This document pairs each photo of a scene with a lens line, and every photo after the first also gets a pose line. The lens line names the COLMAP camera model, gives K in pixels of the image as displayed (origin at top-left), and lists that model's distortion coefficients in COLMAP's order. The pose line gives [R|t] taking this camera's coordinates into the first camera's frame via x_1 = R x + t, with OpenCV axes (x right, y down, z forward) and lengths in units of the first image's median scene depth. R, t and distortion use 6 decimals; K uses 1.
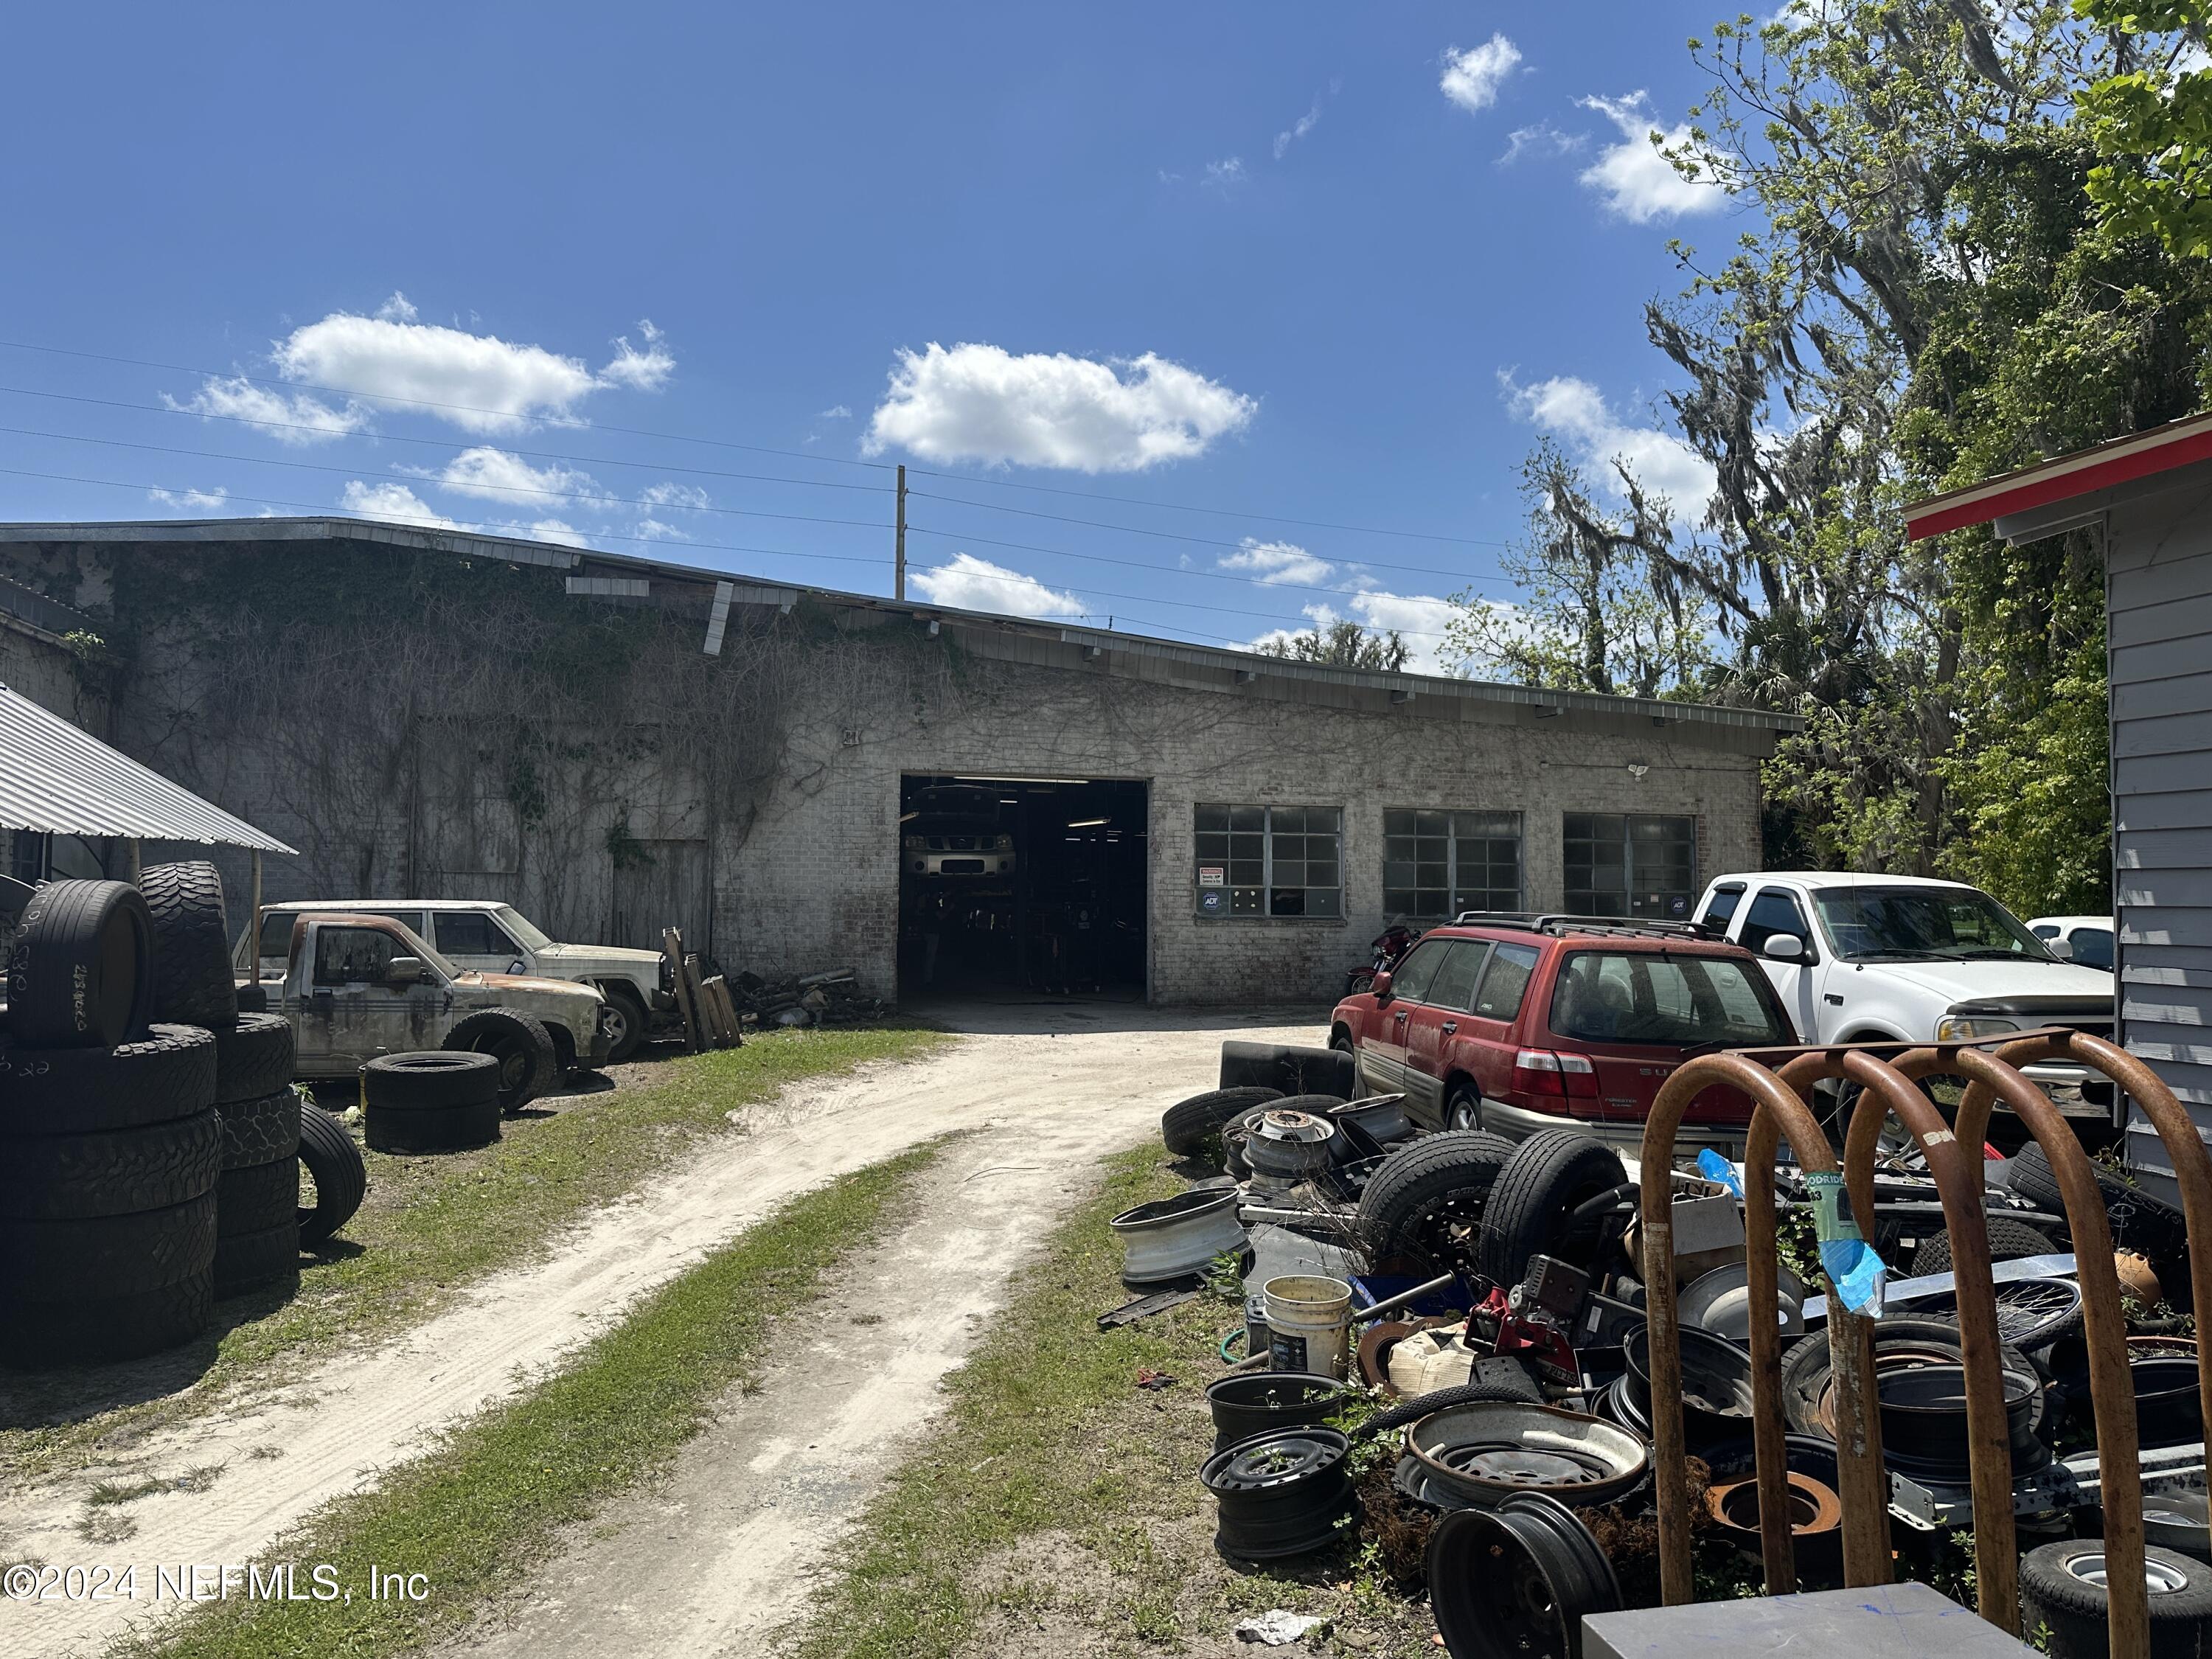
lens RADIAL K [[1442.0, 0, 1107.0], [0, 1442.0, 841.5], [0, 0, 1]] dist [0.004174, -0.051066]
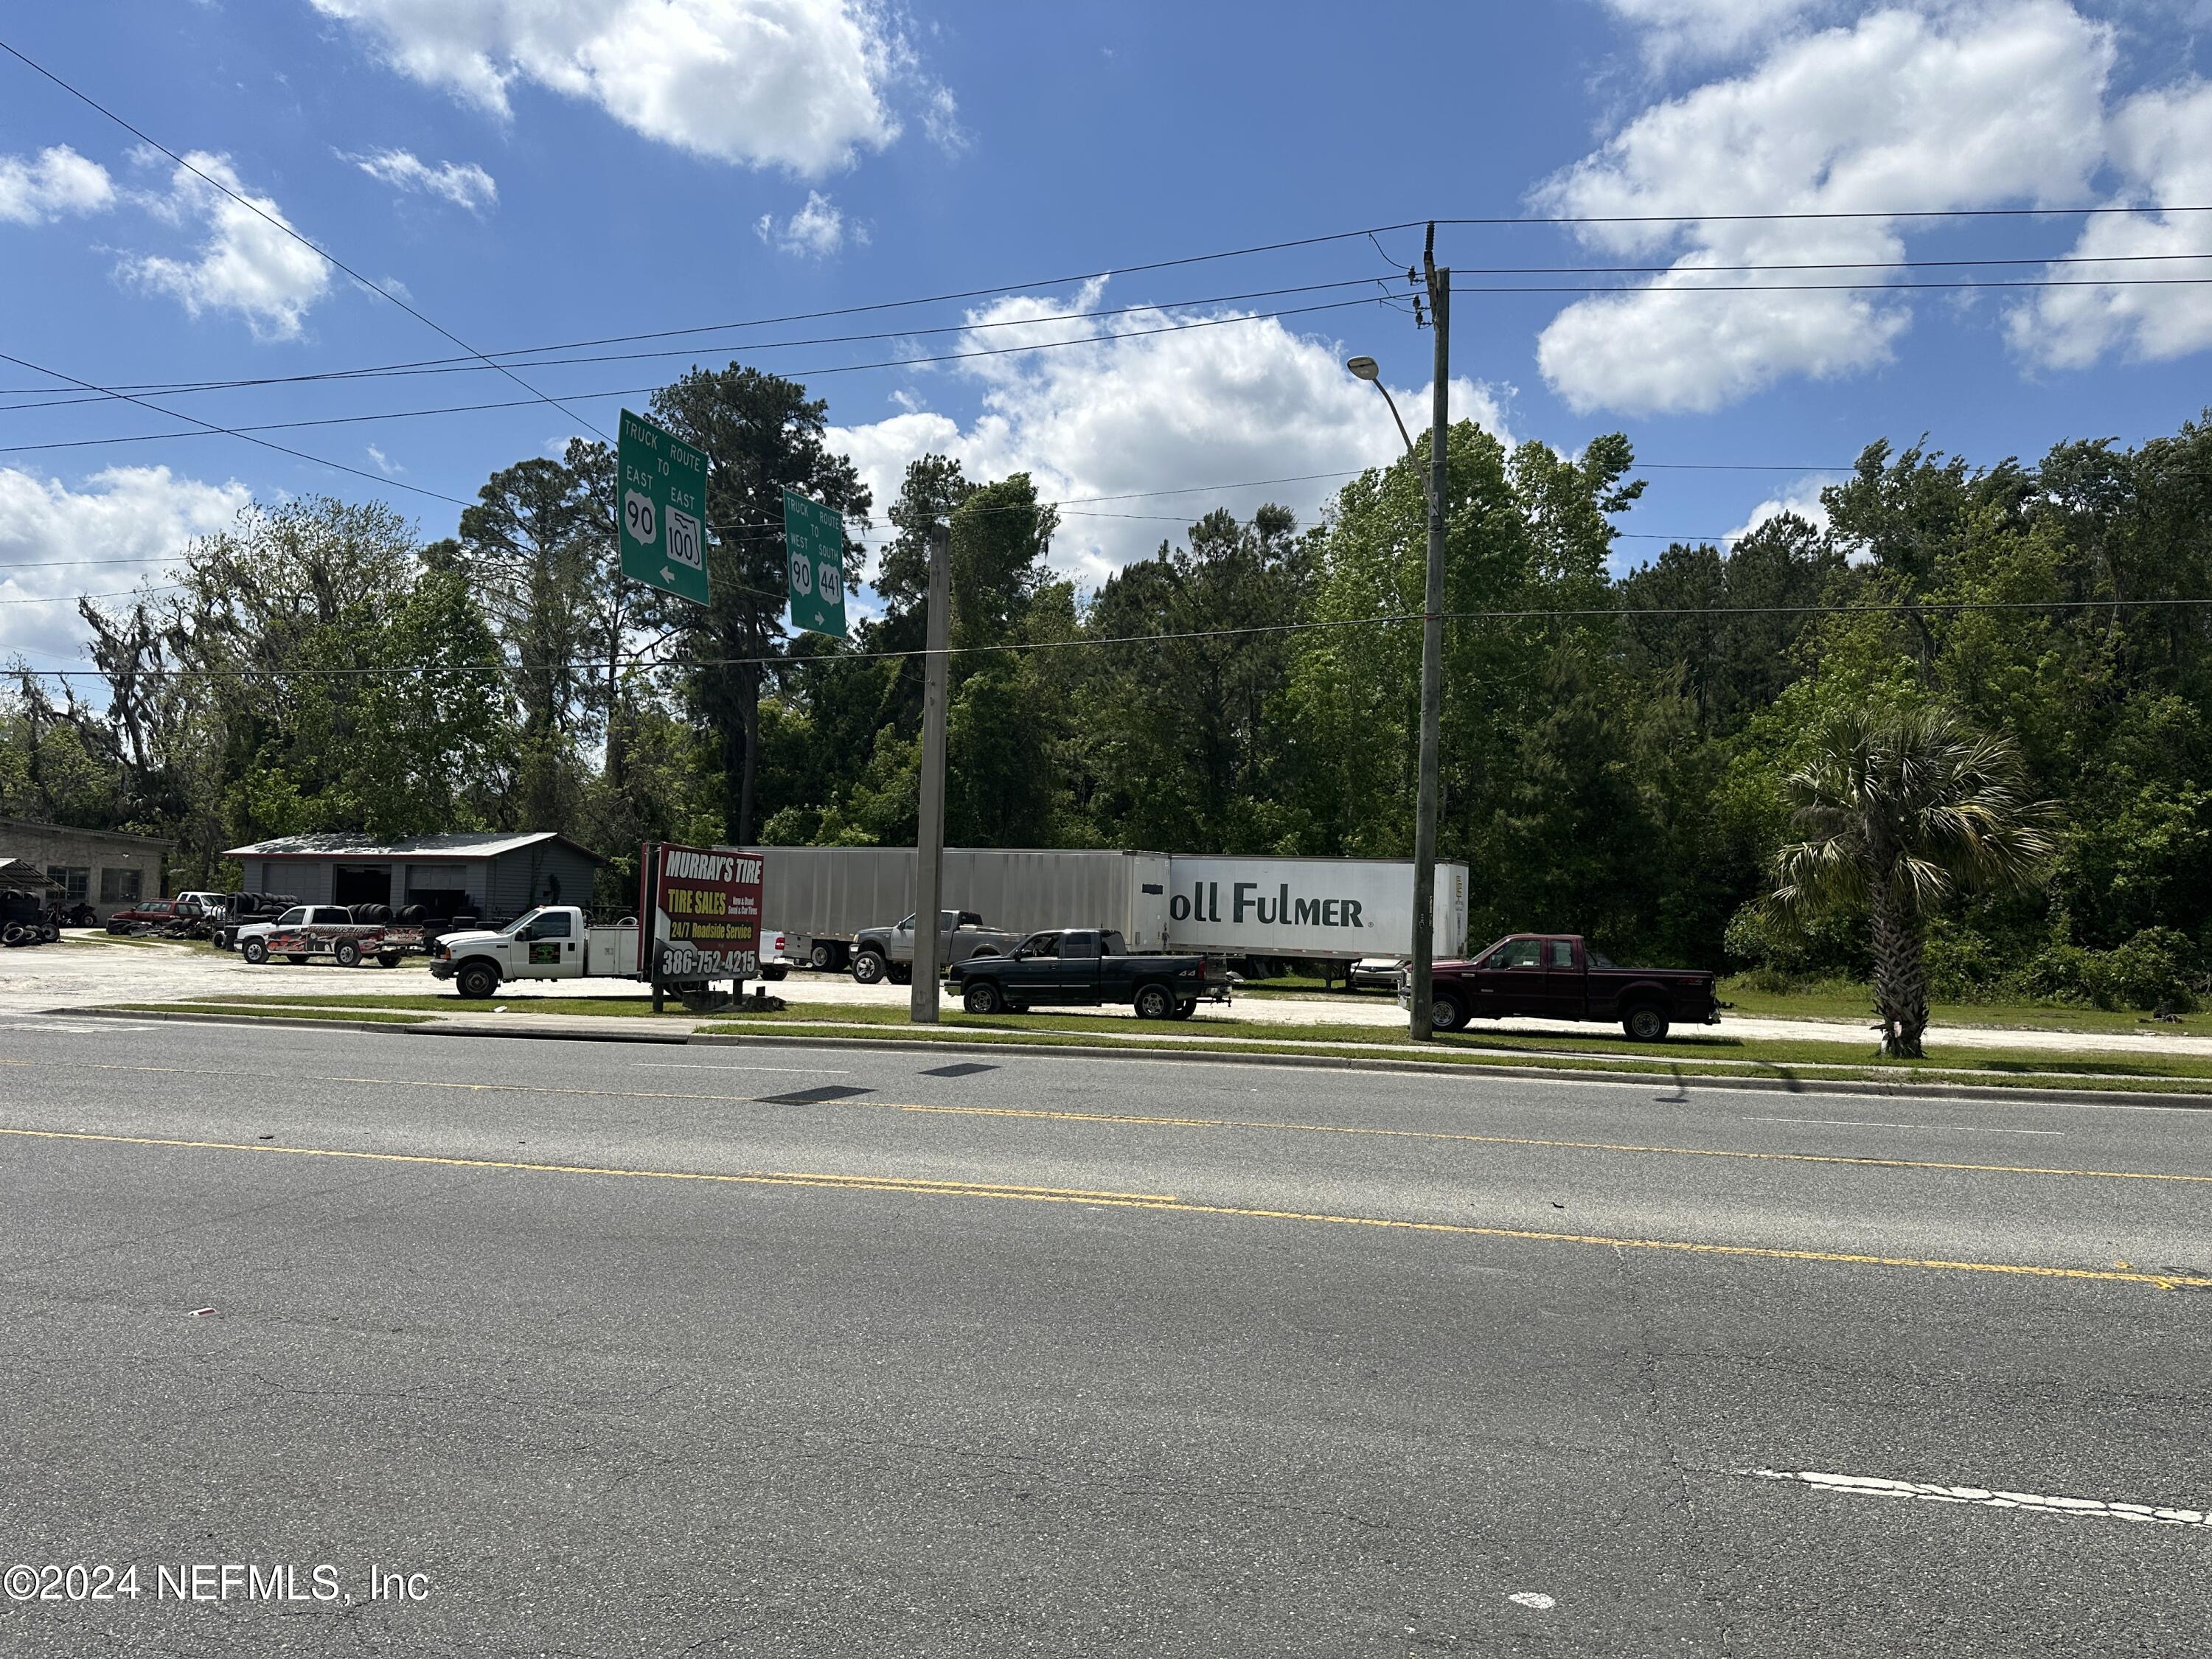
lens RADIAL K [[1442.0, 0, 1107.0], [0, 1442.0, 841.5], [0, 0, 1]] dist [0.004174, -0.051066]
pose [[0.453647, 0.041578, 0.890211, -2.619403], [-0.047811, 0.998608, -0.022276, -0.200821], [-0.889898, -0.032457, 0.455004, -4.276836]]
